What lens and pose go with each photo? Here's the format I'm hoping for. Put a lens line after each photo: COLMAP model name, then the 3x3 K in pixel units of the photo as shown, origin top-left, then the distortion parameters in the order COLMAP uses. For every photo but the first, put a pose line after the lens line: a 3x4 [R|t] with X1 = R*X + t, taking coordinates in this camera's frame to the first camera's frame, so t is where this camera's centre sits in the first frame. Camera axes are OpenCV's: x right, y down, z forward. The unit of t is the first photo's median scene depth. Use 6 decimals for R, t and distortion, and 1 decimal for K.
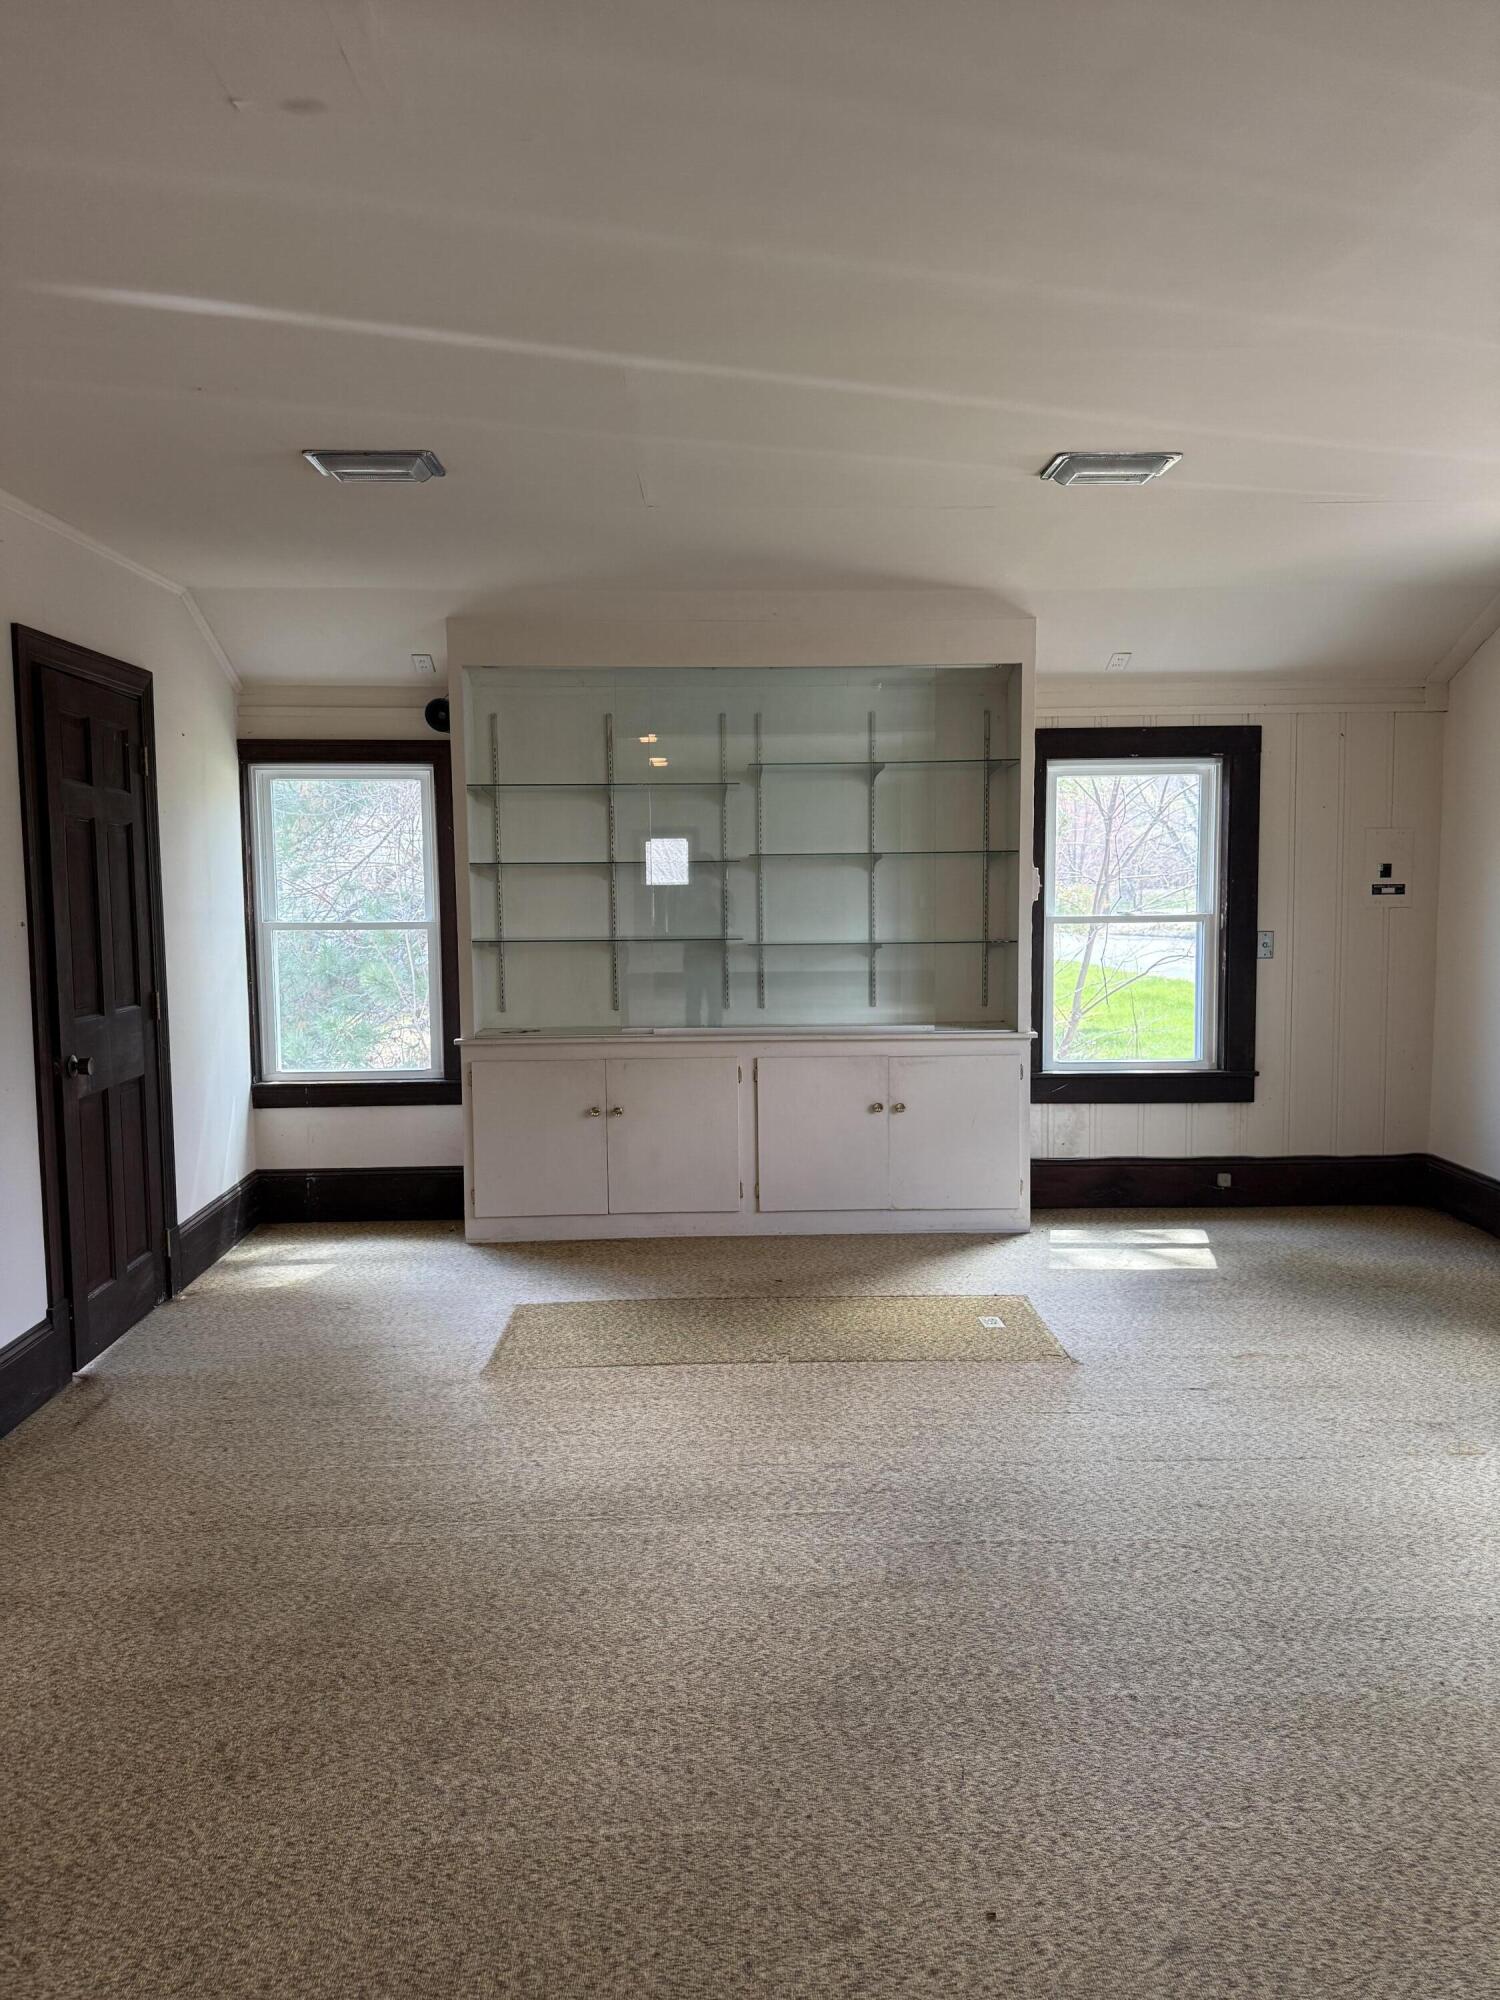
lens RADIAL K [[1395.7, 0, 750.0], [0, 1395.7, 1000.0], [0, 0, 1]] dist [0.123786, -0.211513]
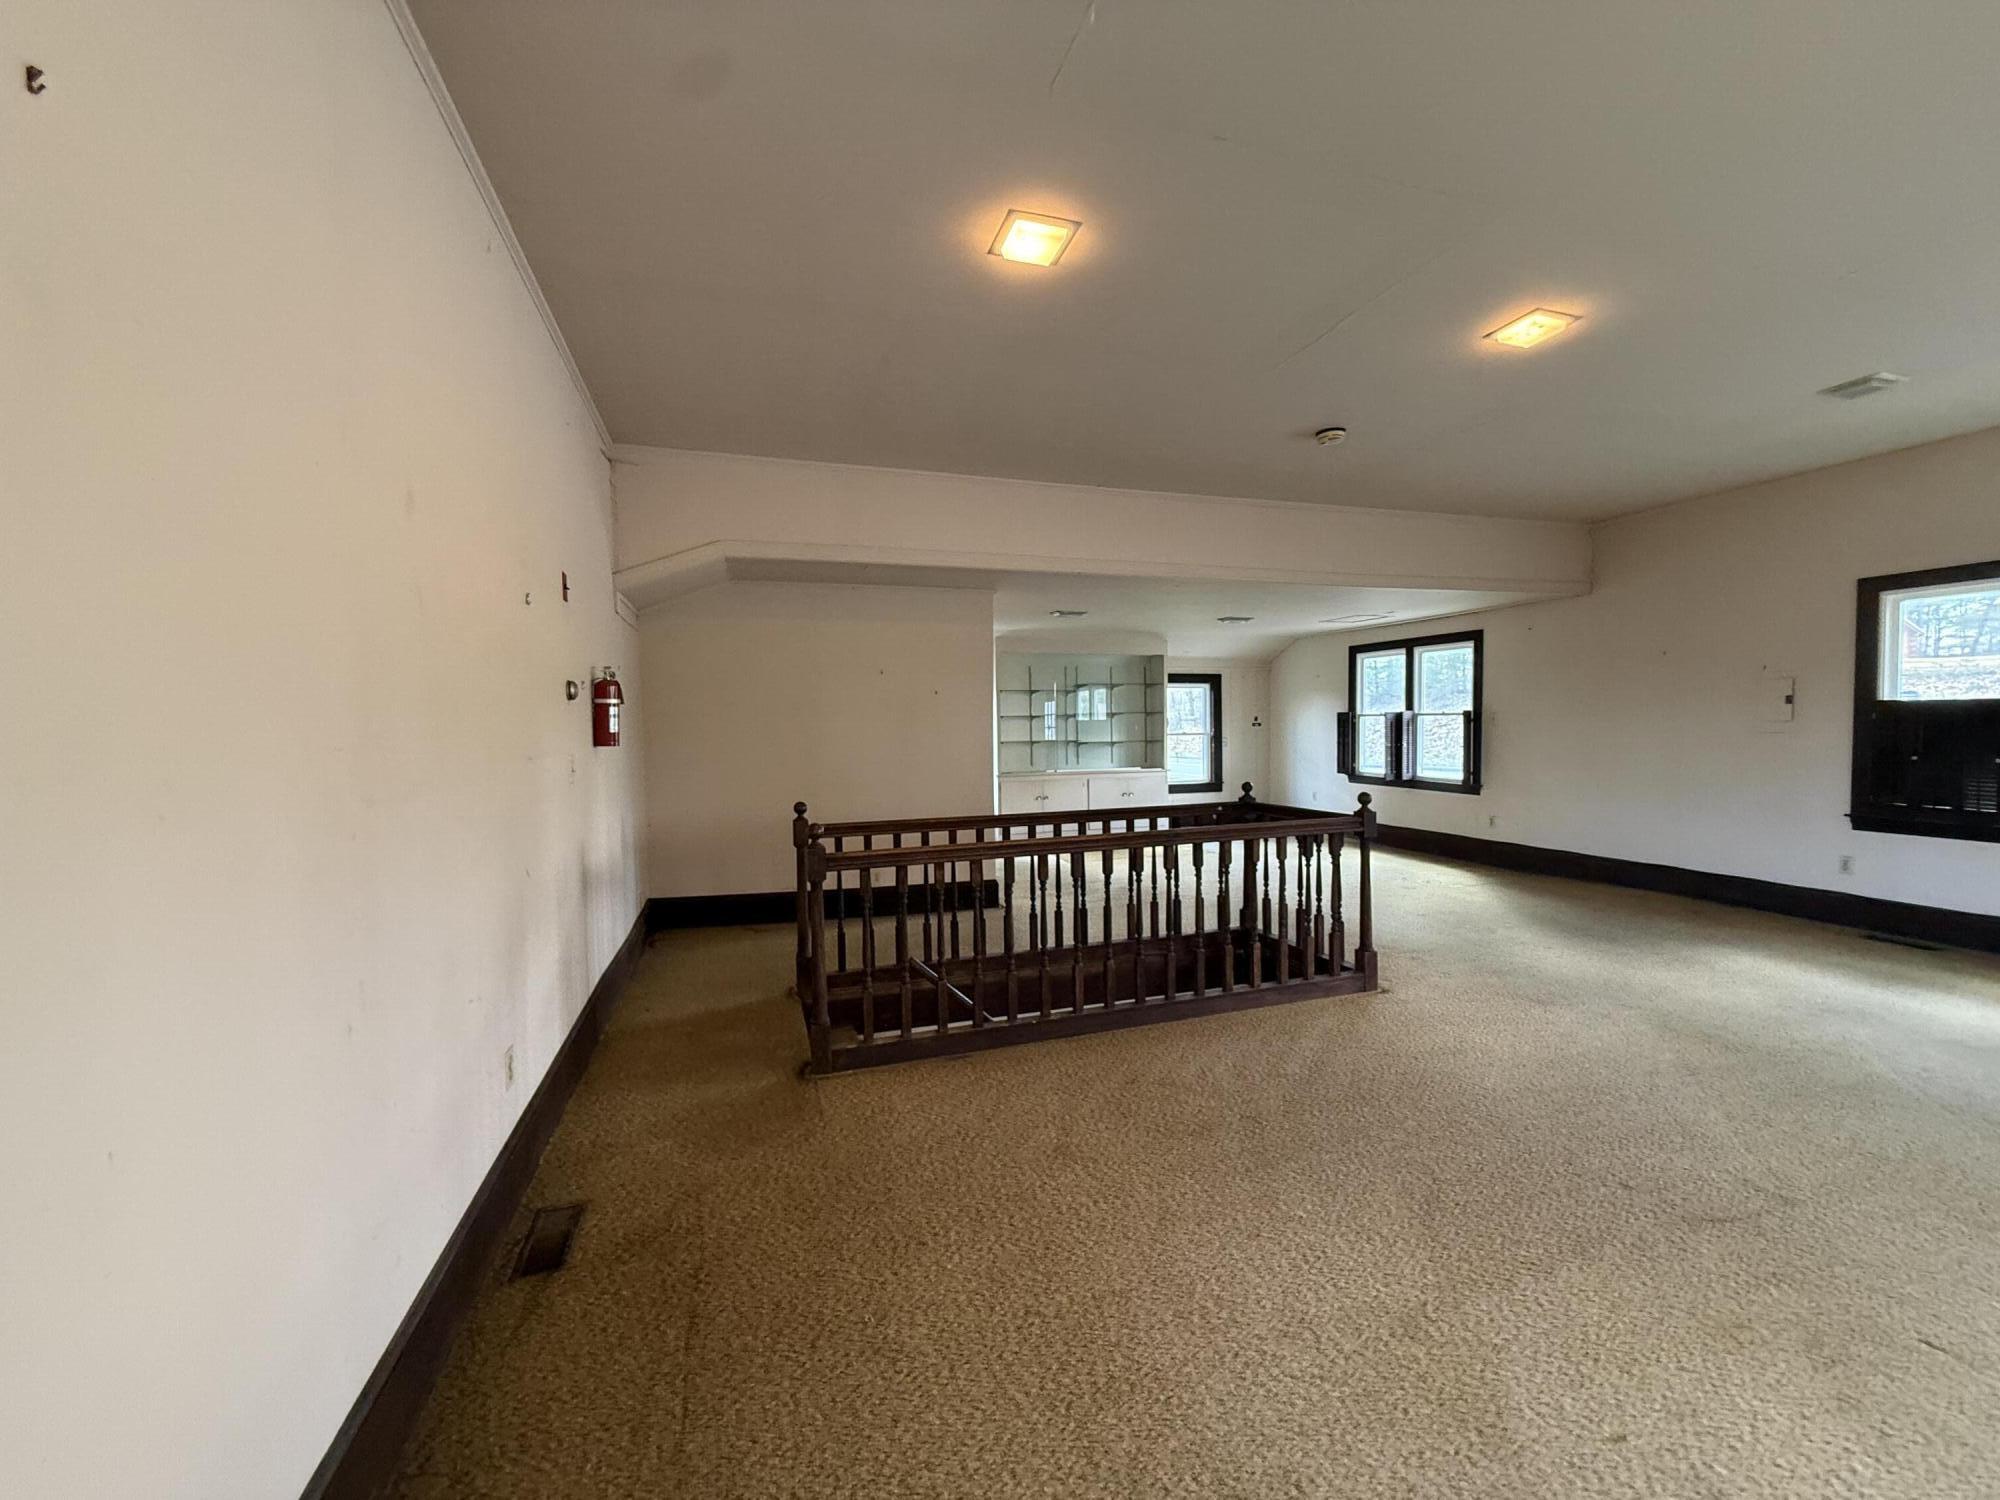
lens RADIAL K [[797.5, 0, 1004.5], [0, 797.5, 751.9], [0, 0, 1]] dist [-0.000566, 0.000192]
pose [[0.961984, -0.011812, 0.272850, -0.619991], [0.024710, 0.998731, -0.043885, 0.051803], [-0.271985, 0.048959, 0.961055, -0.611061]]
